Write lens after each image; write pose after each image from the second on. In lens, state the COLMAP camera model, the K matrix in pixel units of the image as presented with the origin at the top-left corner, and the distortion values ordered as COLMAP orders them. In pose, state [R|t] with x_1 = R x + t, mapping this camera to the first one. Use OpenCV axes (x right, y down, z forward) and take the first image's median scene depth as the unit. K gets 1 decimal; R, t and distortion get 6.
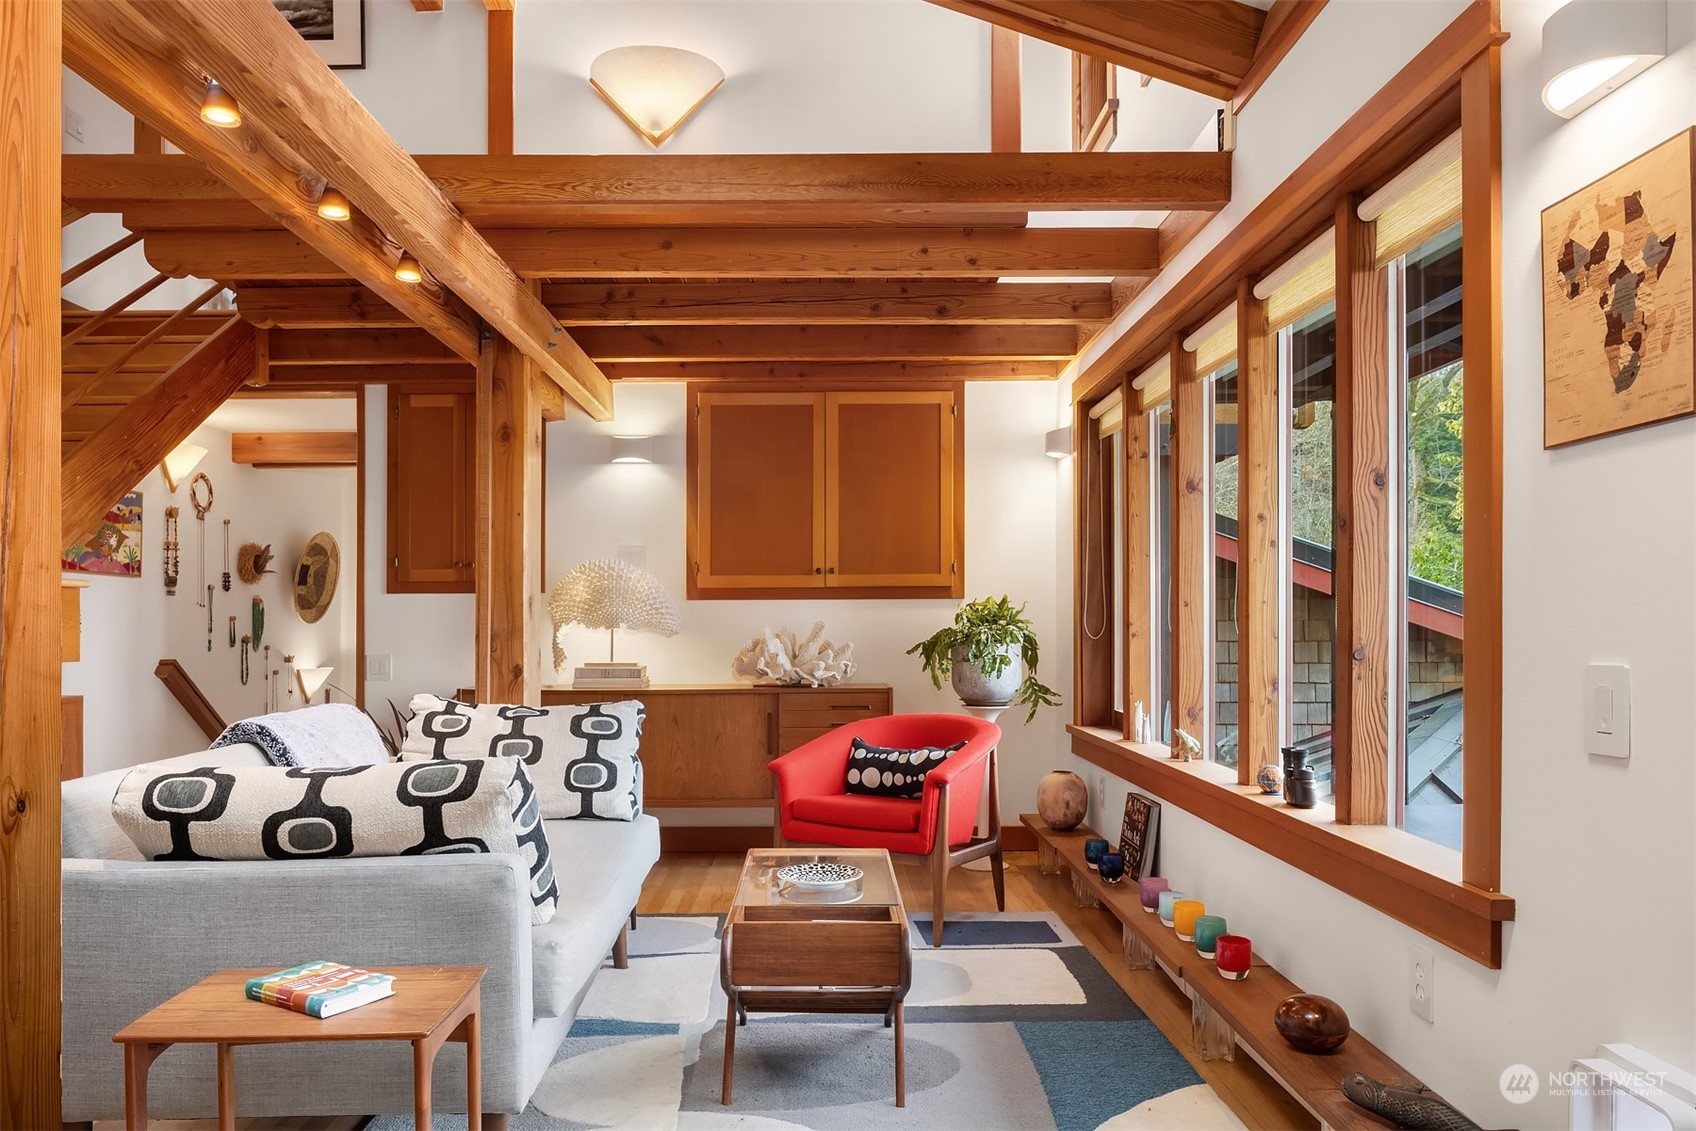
lens RADIAL K [[1160.1, 0, 811.1], [0, 1160.1, 630.6], [0, 0, 1]] dist [-0.006227, -0.000775]
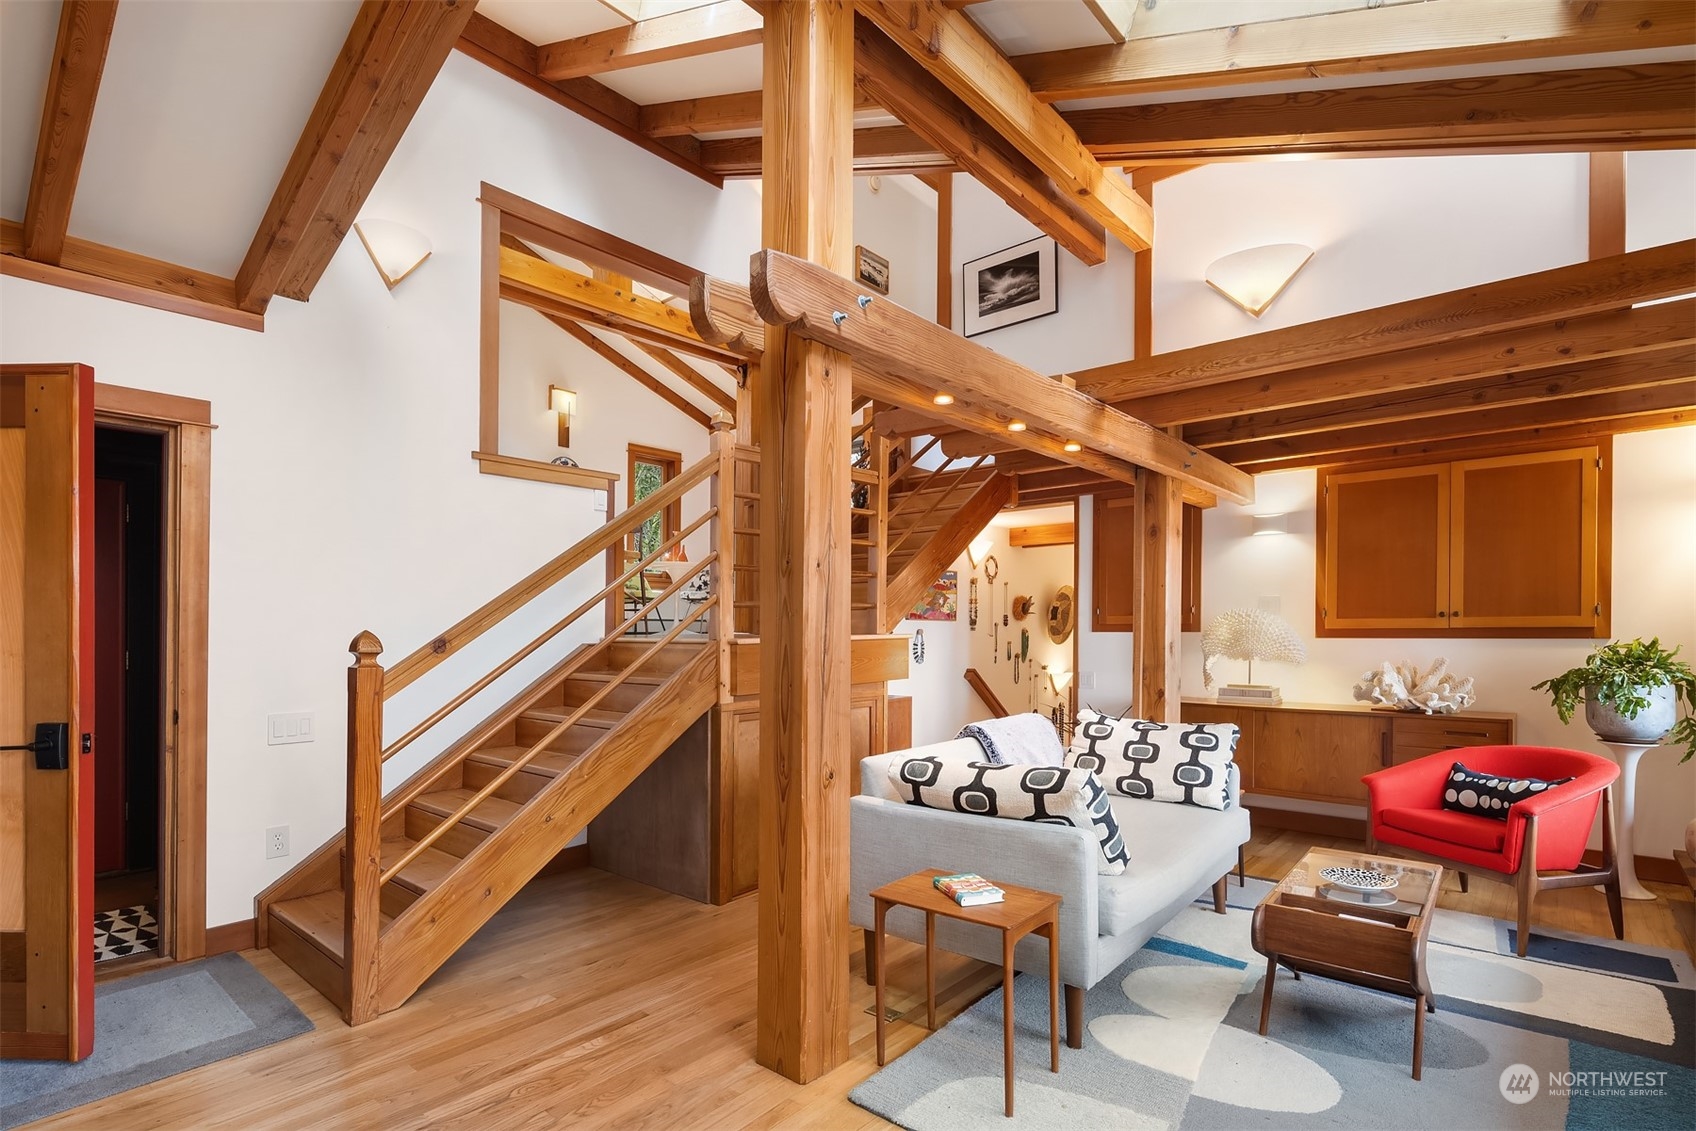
lens RADIAL K [[820.7, 0, 840.9], [0, 820.7, 633.5], [0, 0, 1]] dist [0.002726, -0.001400]
pose [[0.762557, 0.004041, -0.646908, 0.114683], [-0.004586, 0.999989, 0.000841, -0.041995], [0.646905, 0.002326, 0.762567, -0.051846]]
